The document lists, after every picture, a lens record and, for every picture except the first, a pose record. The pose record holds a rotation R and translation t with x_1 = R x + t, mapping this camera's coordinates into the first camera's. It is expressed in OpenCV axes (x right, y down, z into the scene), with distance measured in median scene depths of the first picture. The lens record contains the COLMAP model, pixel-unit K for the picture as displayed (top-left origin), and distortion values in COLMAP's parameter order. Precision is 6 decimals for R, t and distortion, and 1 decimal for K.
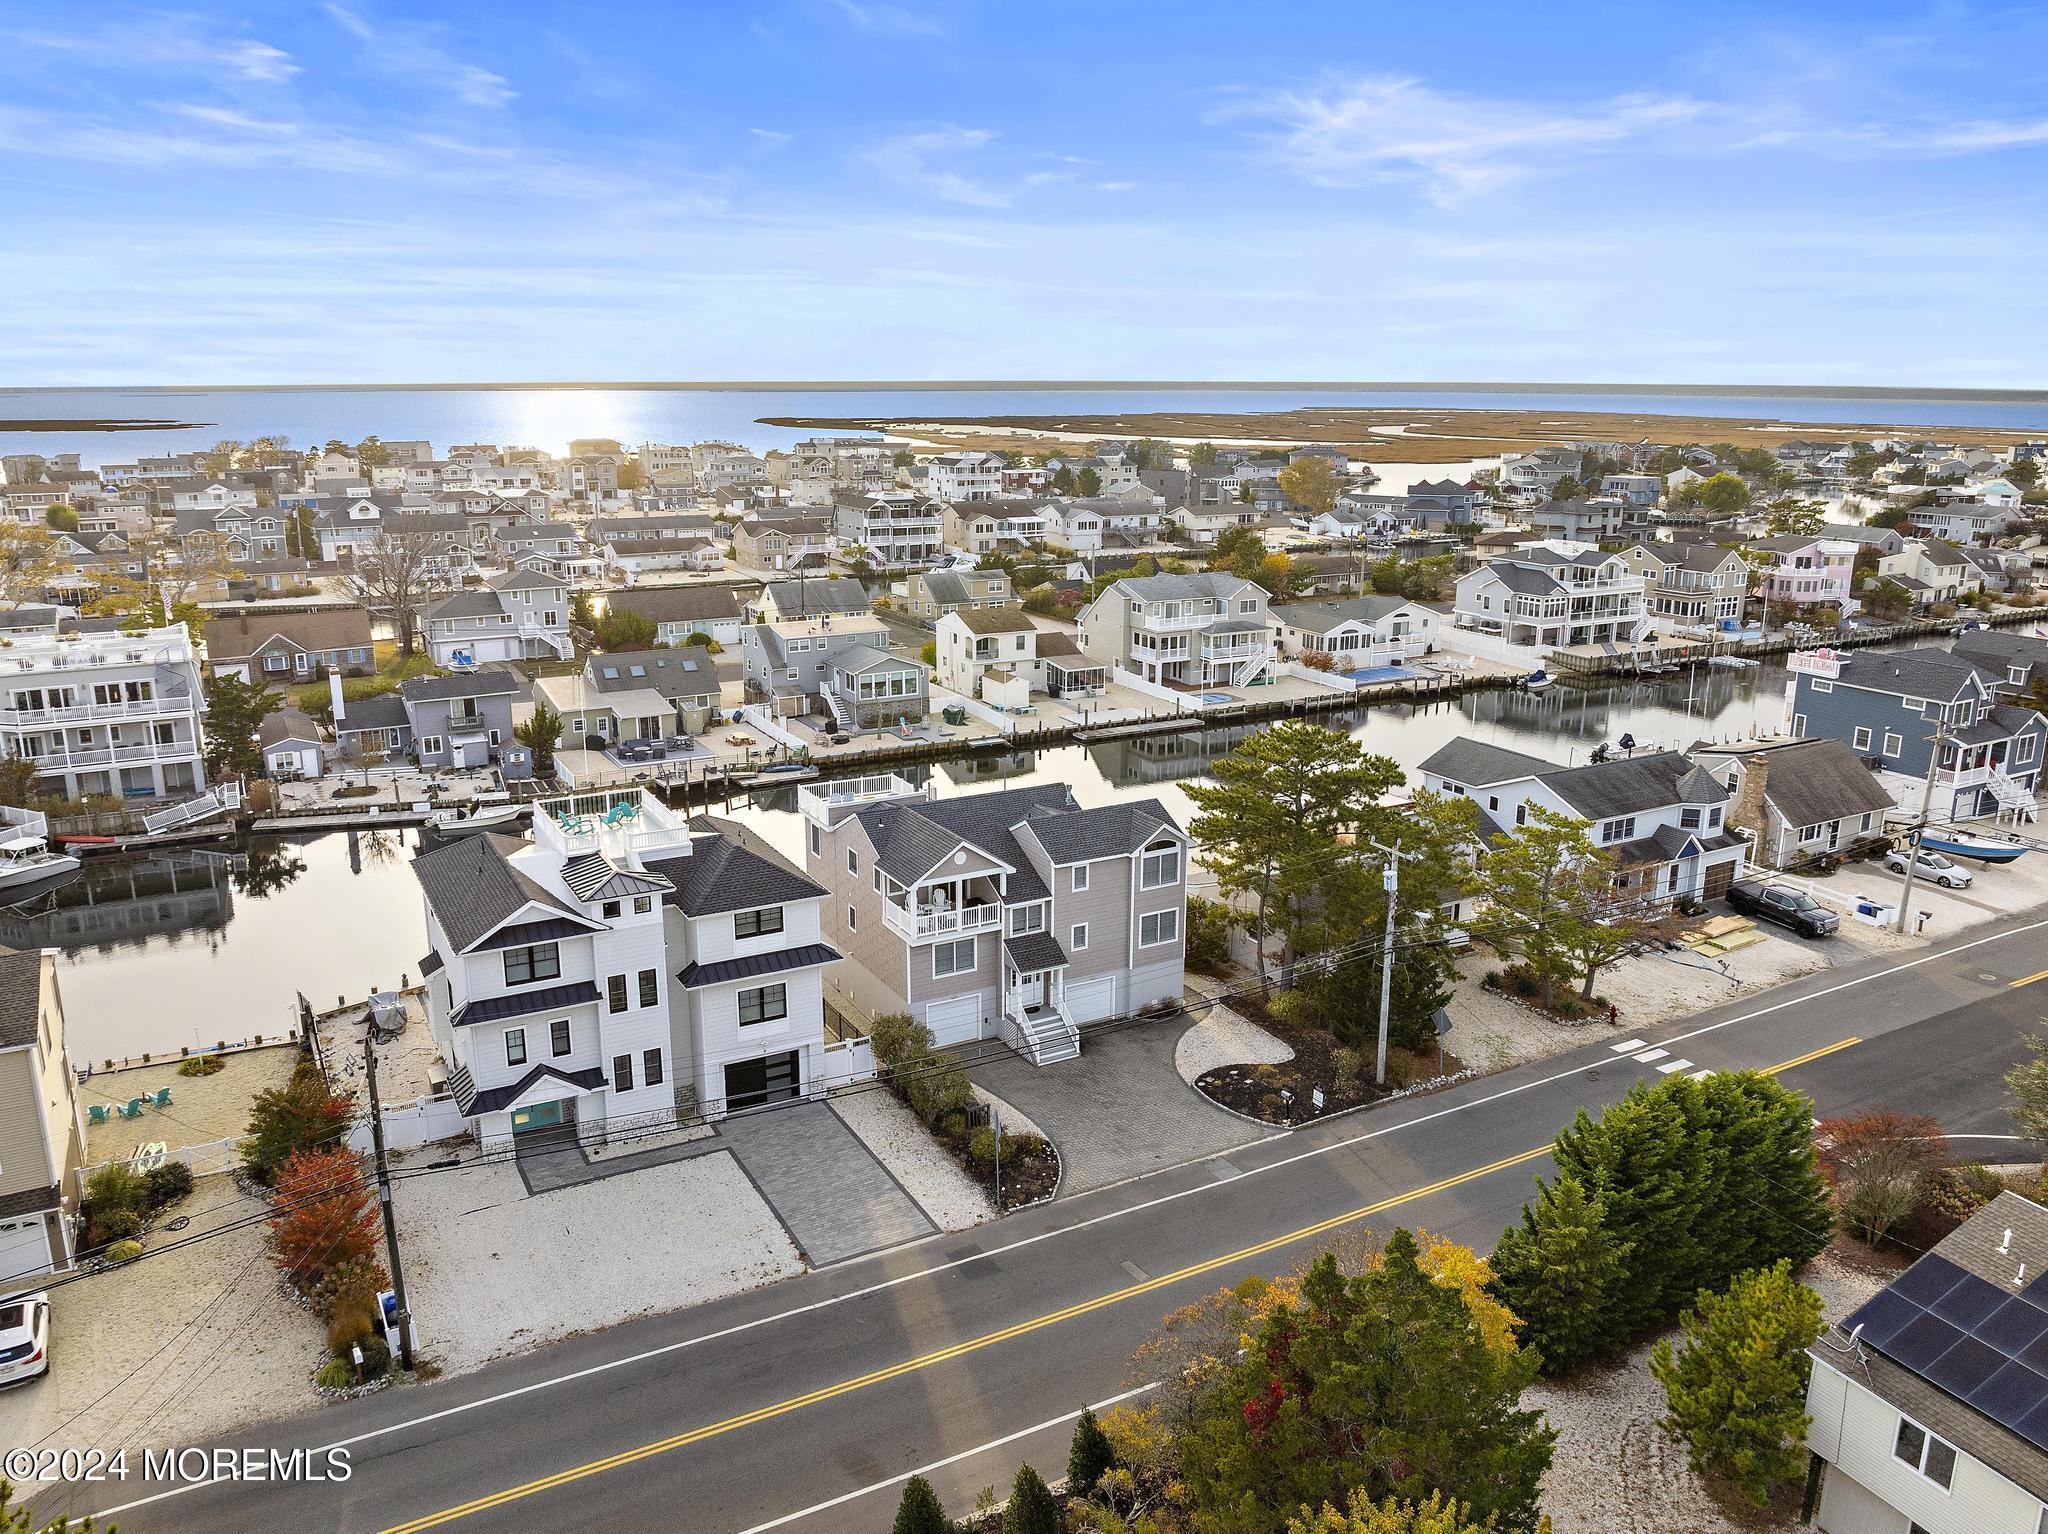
lens RADIAL K [[1491.5, 0, 1026.7], [0, 1491.5, 767.2], [0, 0, 1]] dist [-0.036373, -0.001318]
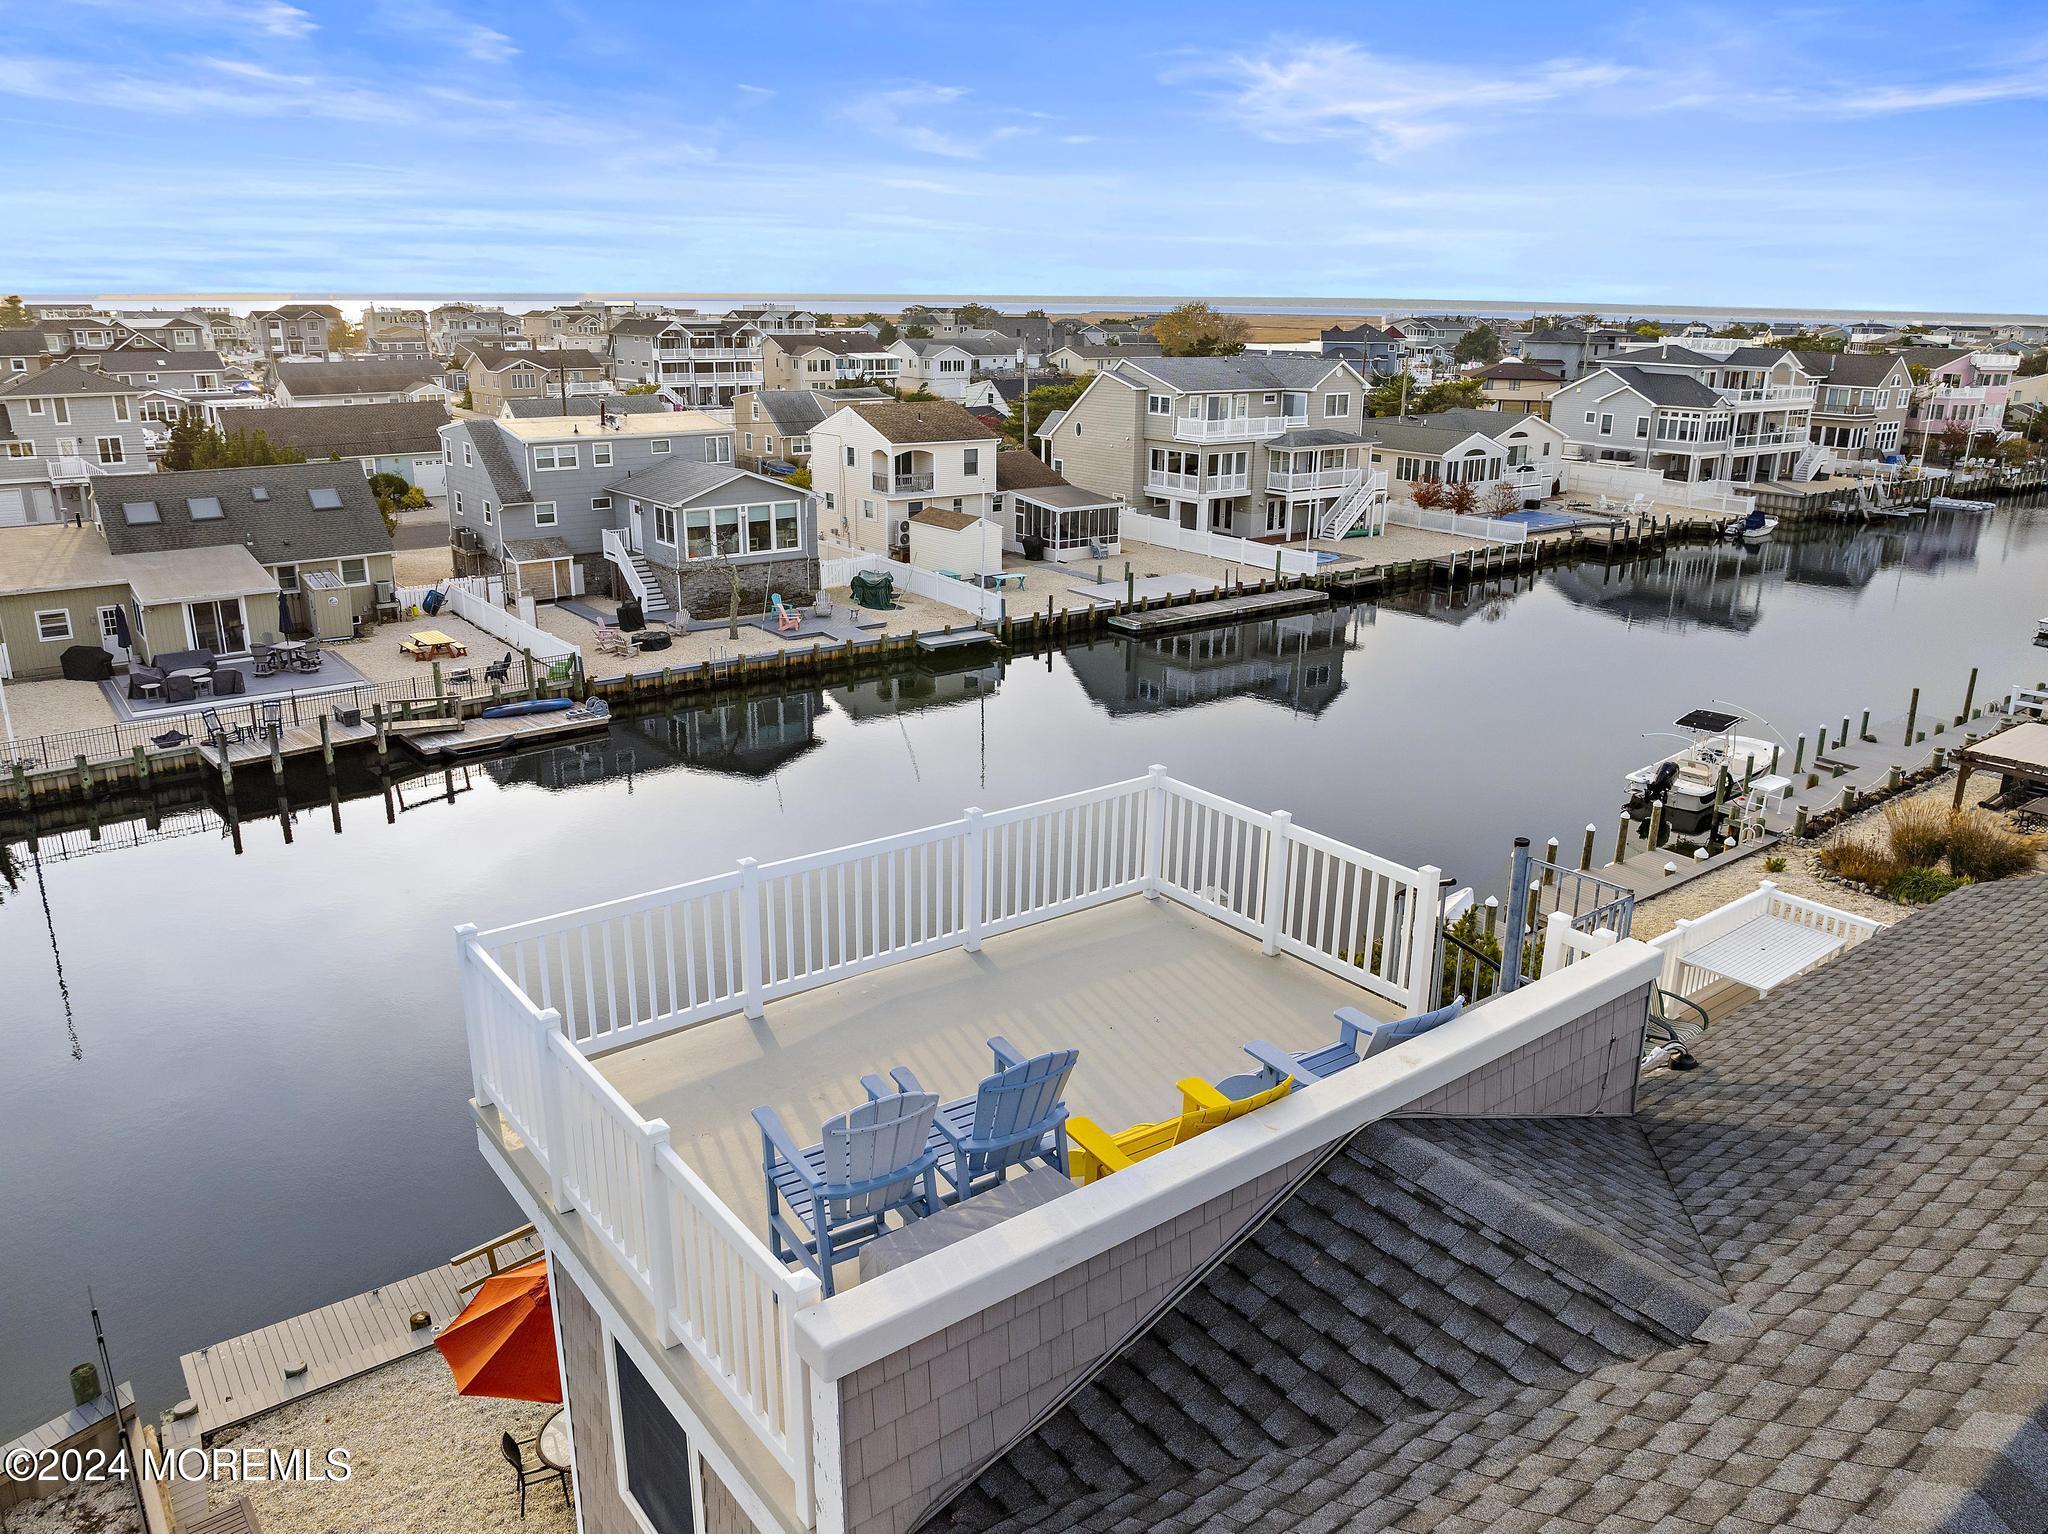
lens RADIAL K [[1466.8, 0, 1024.0], [0, 1466.8, 767.0], [0, 0, 1]] dist [-0.037348, -0.000021]
pose [[0.989471, -0.038270, 0.139576, -0.070405], [0.030115, 0.997739, 0.060079, -0.002831], [-0.141560, -0.055243, 0.988387, 0.492686]]
